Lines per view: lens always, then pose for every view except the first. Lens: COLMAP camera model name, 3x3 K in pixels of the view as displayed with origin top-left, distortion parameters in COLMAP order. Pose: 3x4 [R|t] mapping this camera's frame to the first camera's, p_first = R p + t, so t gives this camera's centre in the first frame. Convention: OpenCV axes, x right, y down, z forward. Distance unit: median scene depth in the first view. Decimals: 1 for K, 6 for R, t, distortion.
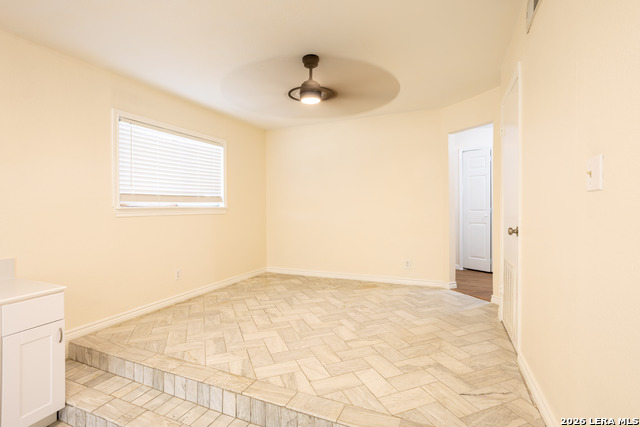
lens RADIAL K [[306.6, 0, 317.0], [0, 306.6, 212.4], [0, 0, 1]] dist [-0.026456, 0.016626]
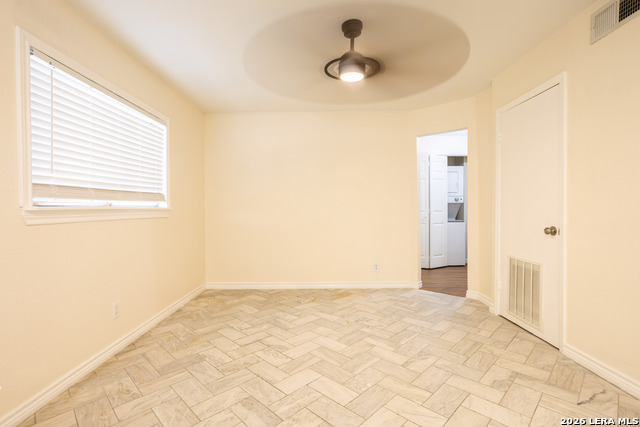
lens RADIAL K [[306.6, 0, 316.9], [0, 306.6, 212.1], [0, 0, 1]] dist [-0.026456, 0.016626]
pose [[0.914358, -0.003898, 0.404888, -0.393899], [0.006412, 0.999968, -0.004852, -0.002312], [-0.404856, 0.007033, 0.914353, 0.271052]]
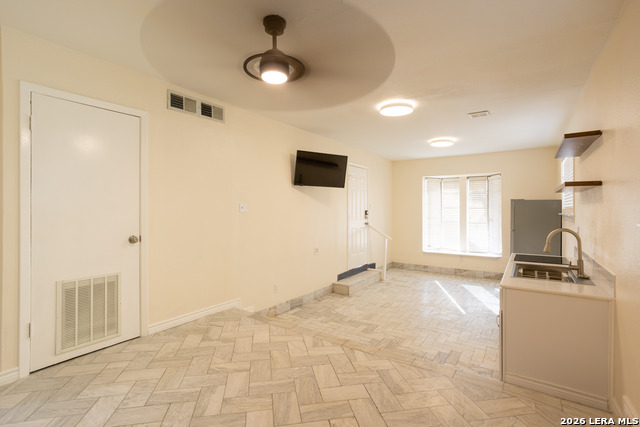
lens RADIAL K [[306.6, 0, 317.2], [0, 306.6, 209.2], [0, 0, 1]] dist [-0.026456, 0.016626]
pose [[-0.982040, 0.011114, 0.188343, -0.235651], [0.013402, 0.999851, 0.010881, -0.049061], [-0.188194, 0.013210, -0.982043, 1.551226]]
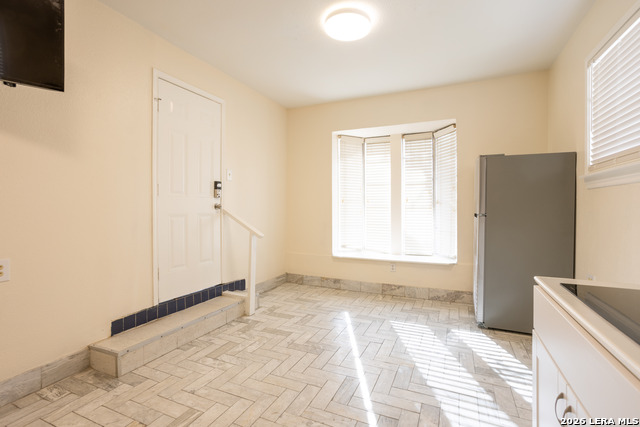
lens RADIAL K [[306.6, 0, 315.9], [0, 306.6, 208.6], [0, 0, 1]] dist [-0.026456, 0.016626]
pose [[-0.999817, 0.010944, 0.015682, -0.551598], [0.011243, 0.999754, 0.019108, 0.074042], [-0.015469, 0.019281, -0.999694, 0.448404]]
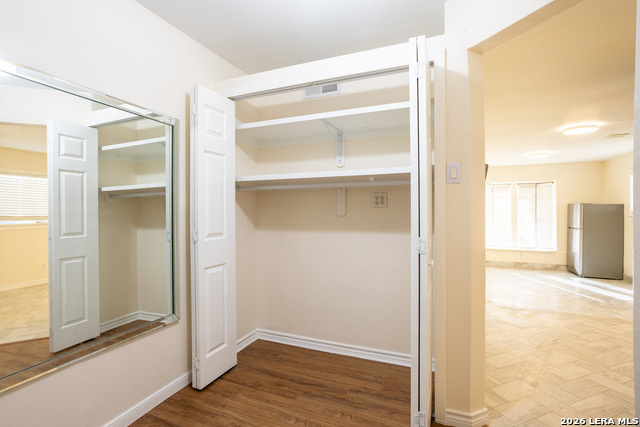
lens RADIAL K [[306.6, 0, 318.1], [0, 306.6, 210.5], [0, 0, 1]] dist [-0.026456, 0.016626]
pose [[-0.999654, 0.005805, -0.025671, 0.994964], [0.005475, 0.999902, 0.012885, -0.059228], [0.025744, 0.012740, -0.999587, 1.713244]]
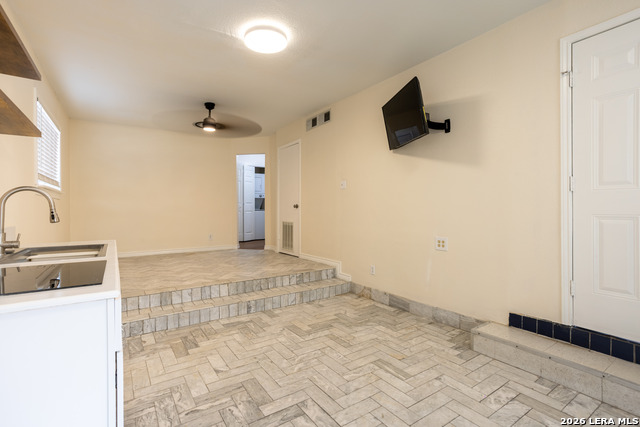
lens RADIAL K [[306.6, 0, 317.2], [0, 306.6, 208.1], [0, 0, 1]] dist [-0.026456, 0.016626]
pose [[0.527497, 0.007632, 0.849523, -1.017218], [0.014661, 0.999729, -0.018085, 0.093655], [-0.849431, 0.021994, 0.527242, -0.336328]]
